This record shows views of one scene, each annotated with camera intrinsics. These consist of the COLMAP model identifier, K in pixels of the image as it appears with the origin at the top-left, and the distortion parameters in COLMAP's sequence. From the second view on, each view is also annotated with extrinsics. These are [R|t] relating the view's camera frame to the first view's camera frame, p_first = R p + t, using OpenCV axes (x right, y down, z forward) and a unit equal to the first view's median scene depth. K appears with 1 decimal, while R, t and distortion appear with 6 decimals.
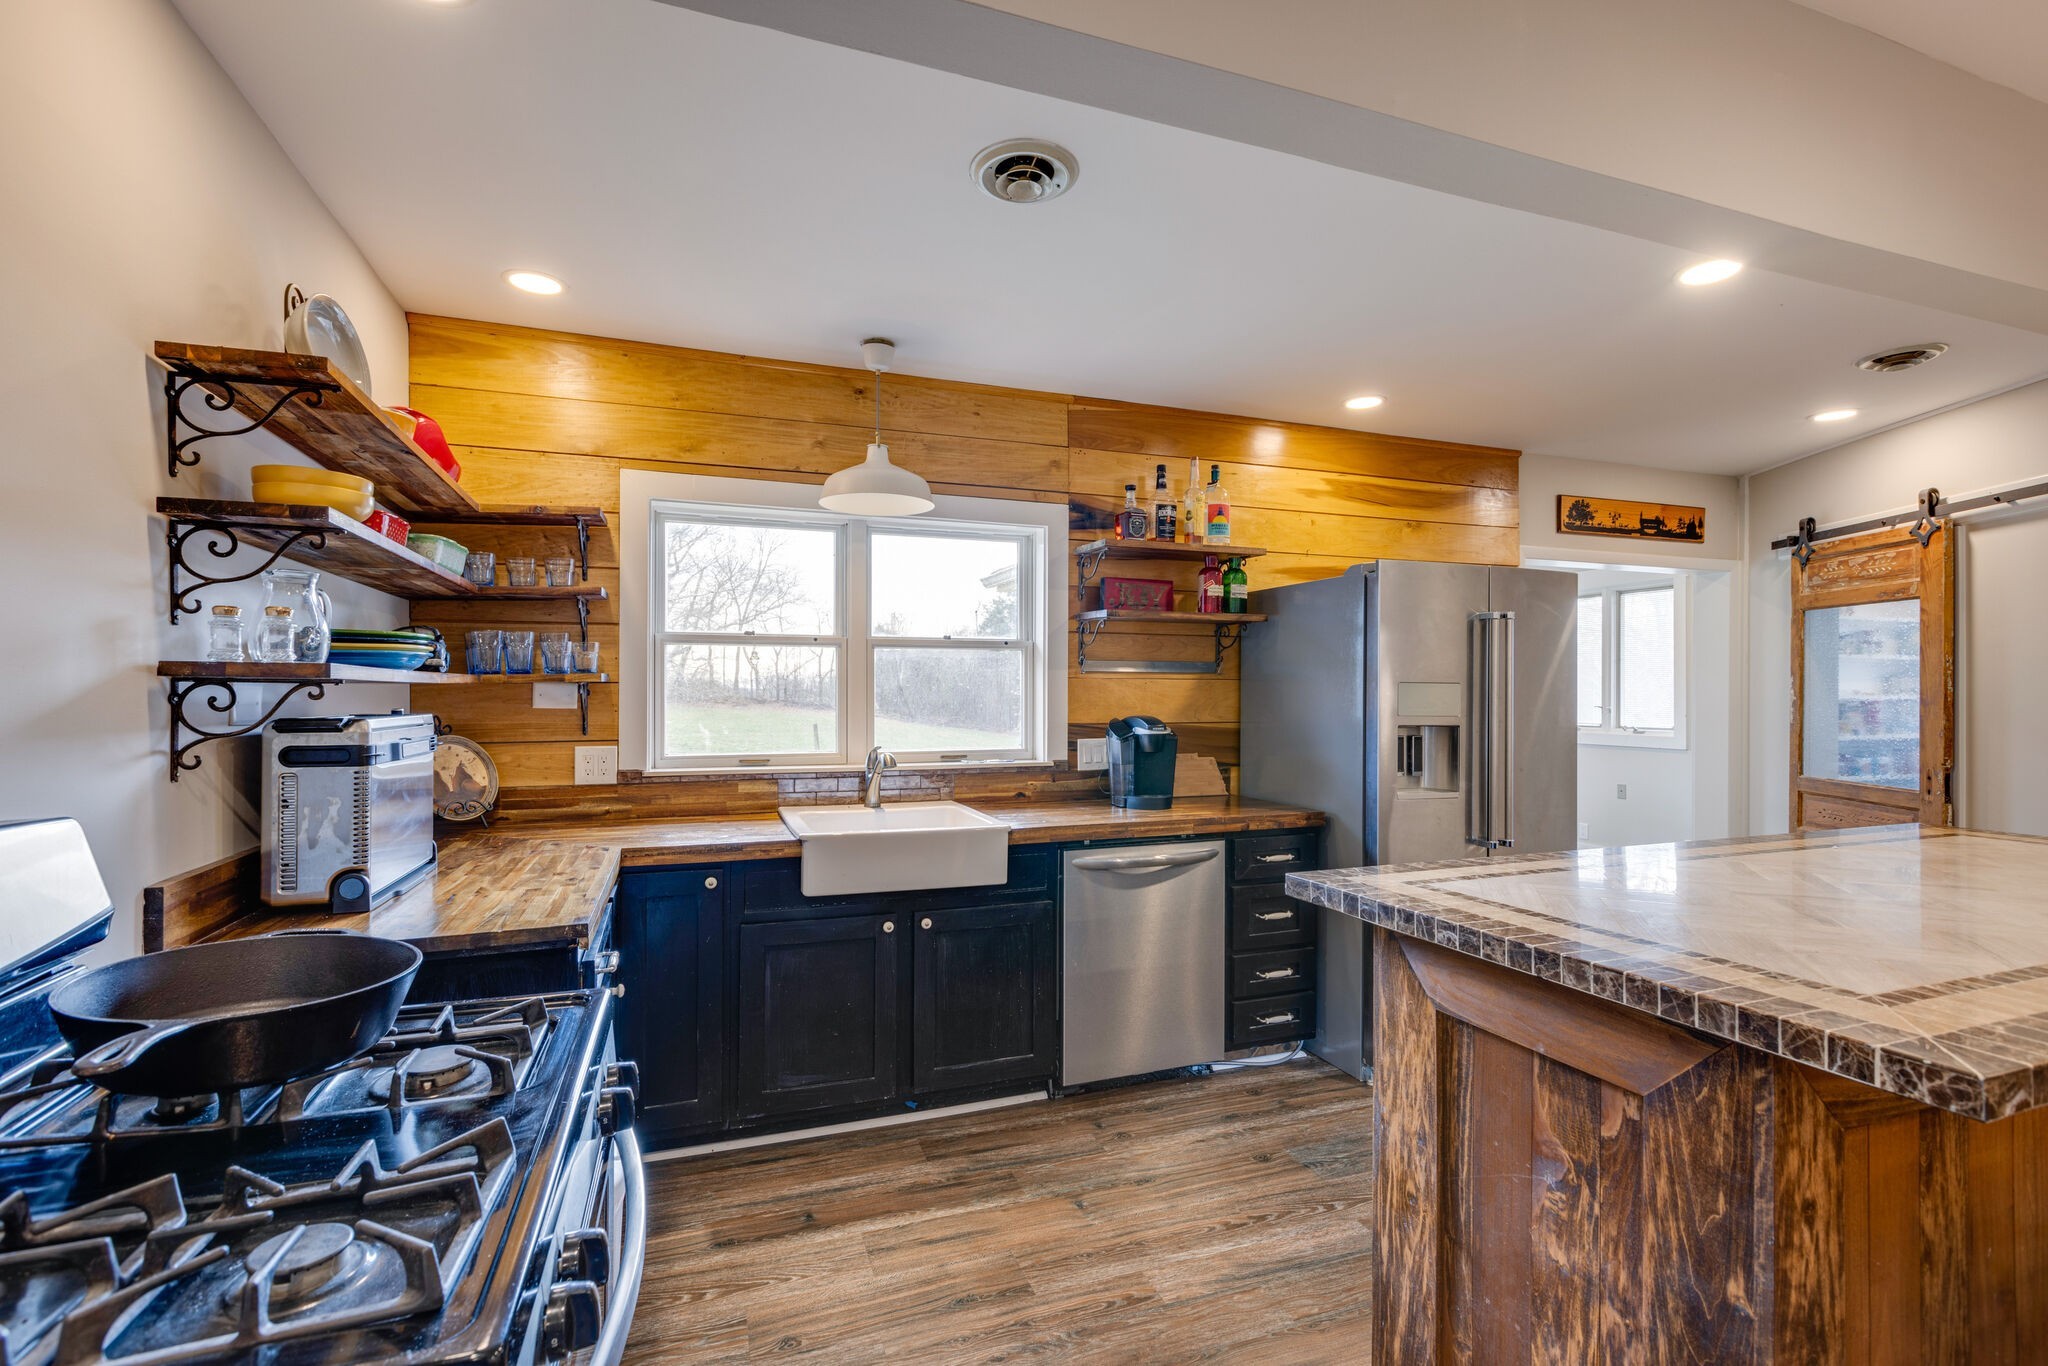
lens RADIAL K [[930.1, 0, 998.7], [0, 930.1, 680.8], [0, 0, 1]] dist [-0.002490, 0.000357]
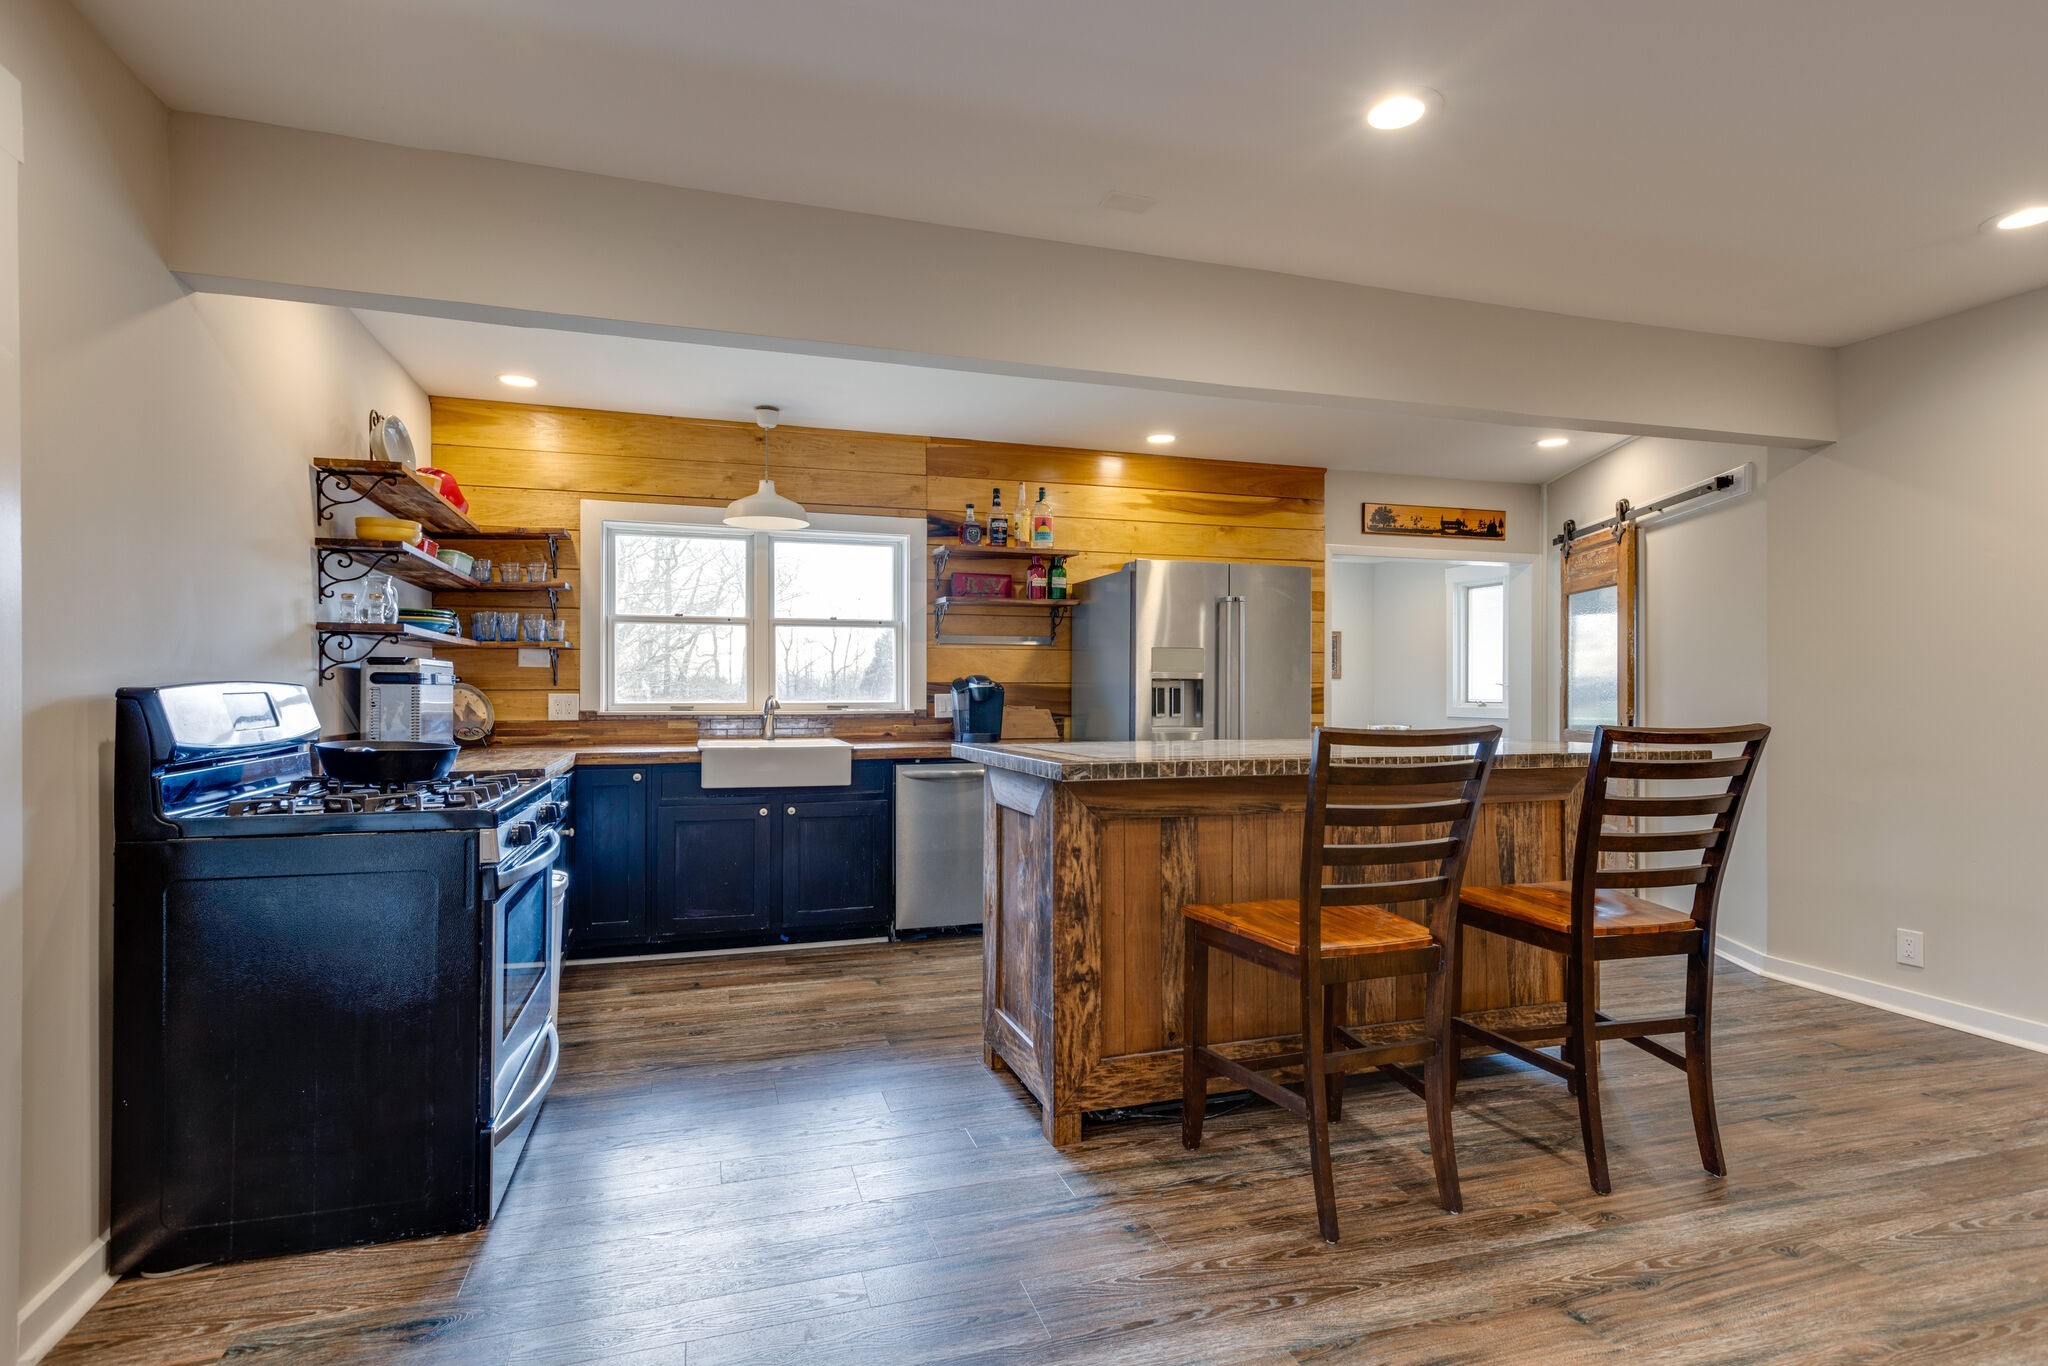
lens RADIAL K [[1016.8, 0, 1027.9], [0, 1016.8, 677.6], [0, 0, 1]] dist [0.008956, -0.000904]
pose [[0.999945, -0.004410, -0.009551, 0.272187], [0.004345, 0.999968, -0.006778, 0.056418], [0.009581, 0.006737, 0.999931, -0.519197]]
